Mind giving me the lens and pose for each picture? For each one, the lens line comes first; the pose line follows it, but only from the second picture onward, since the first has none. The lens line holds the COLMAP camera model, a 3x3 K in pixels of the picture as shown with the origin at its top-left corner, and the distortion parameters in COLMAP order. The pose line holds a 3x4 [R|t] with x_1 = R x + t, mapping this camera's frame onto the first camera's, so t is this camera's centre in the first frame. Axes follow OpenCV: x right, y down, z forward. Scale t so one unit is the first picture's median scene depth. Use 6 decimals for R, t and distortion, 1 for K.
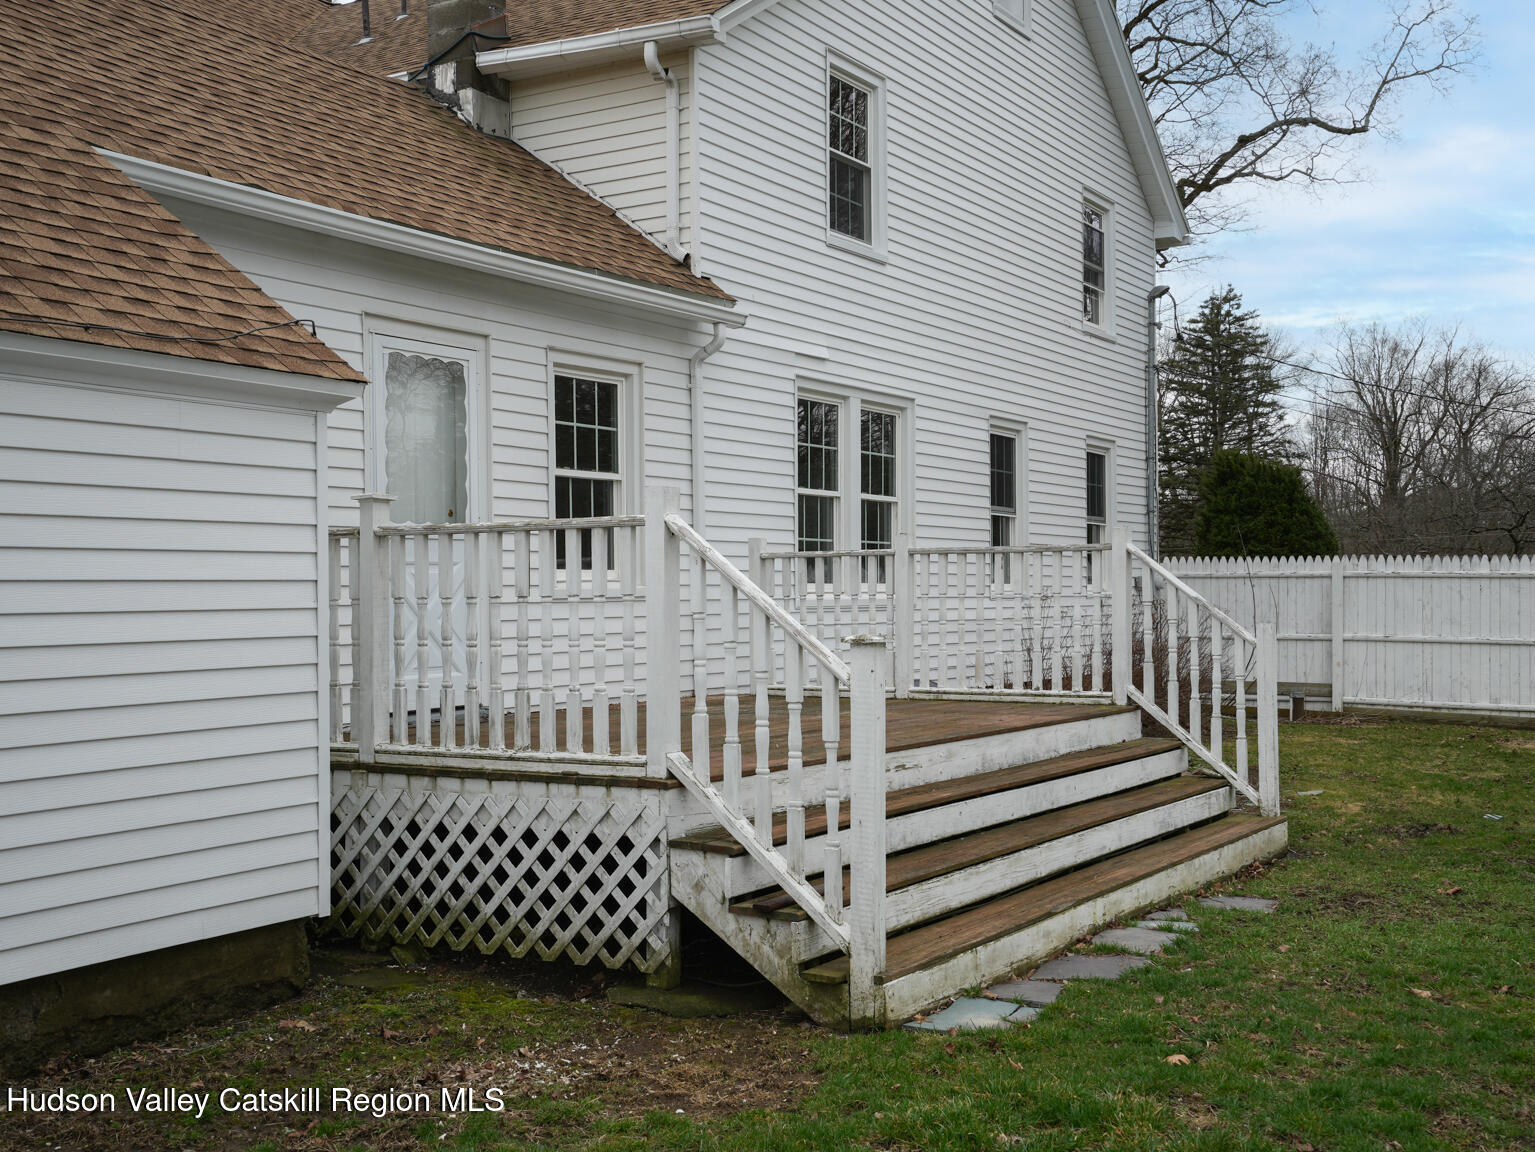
lens RADIAL K [[1754.5, 0, 763.9], [0, 1754.5, 583.9], [0, 0, 1]] dist [0.055220, 0.000000]
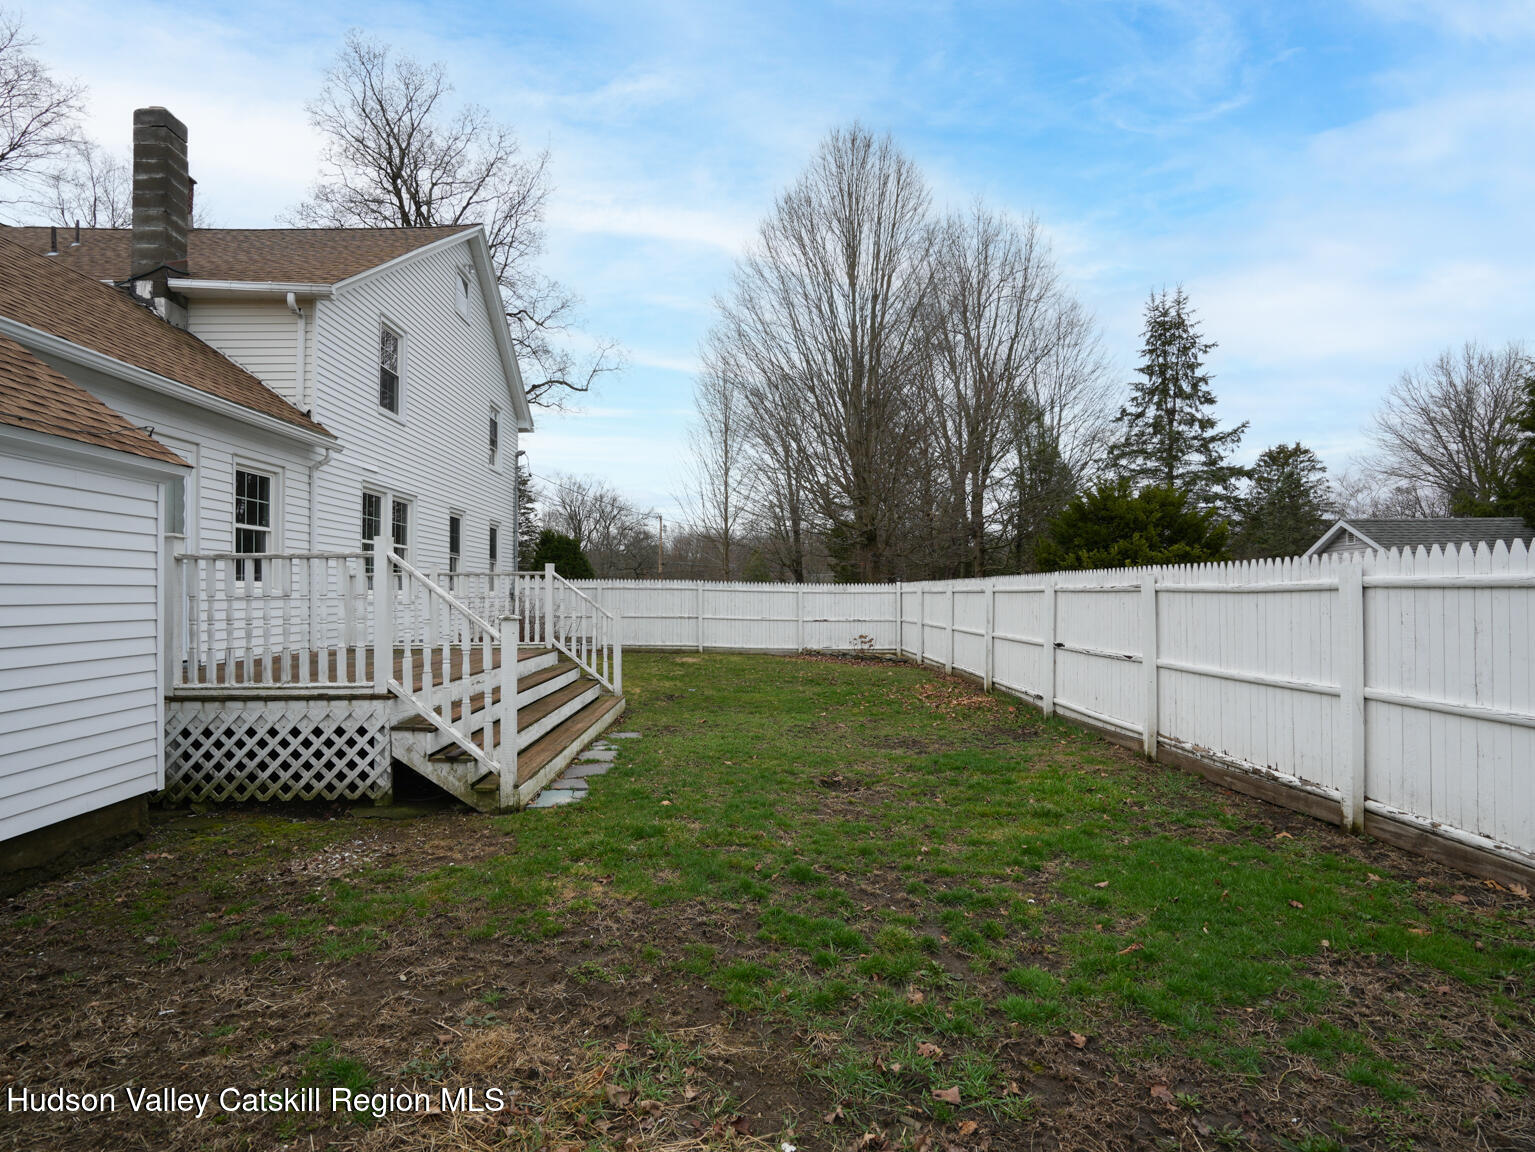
lens RADIAL K [[822.8, 0, 771.9], [0, 822.8, 579.3], [0, 0, 1]] dist [-0.045793, 0.016721]
pose [[0.821075, 0.013683, 0.570656, -0.143669], [-0.004462, 0.999836, -0.017553, 0.001816], [-0.570803, 0.011866, 0.821002, 0.037835]]
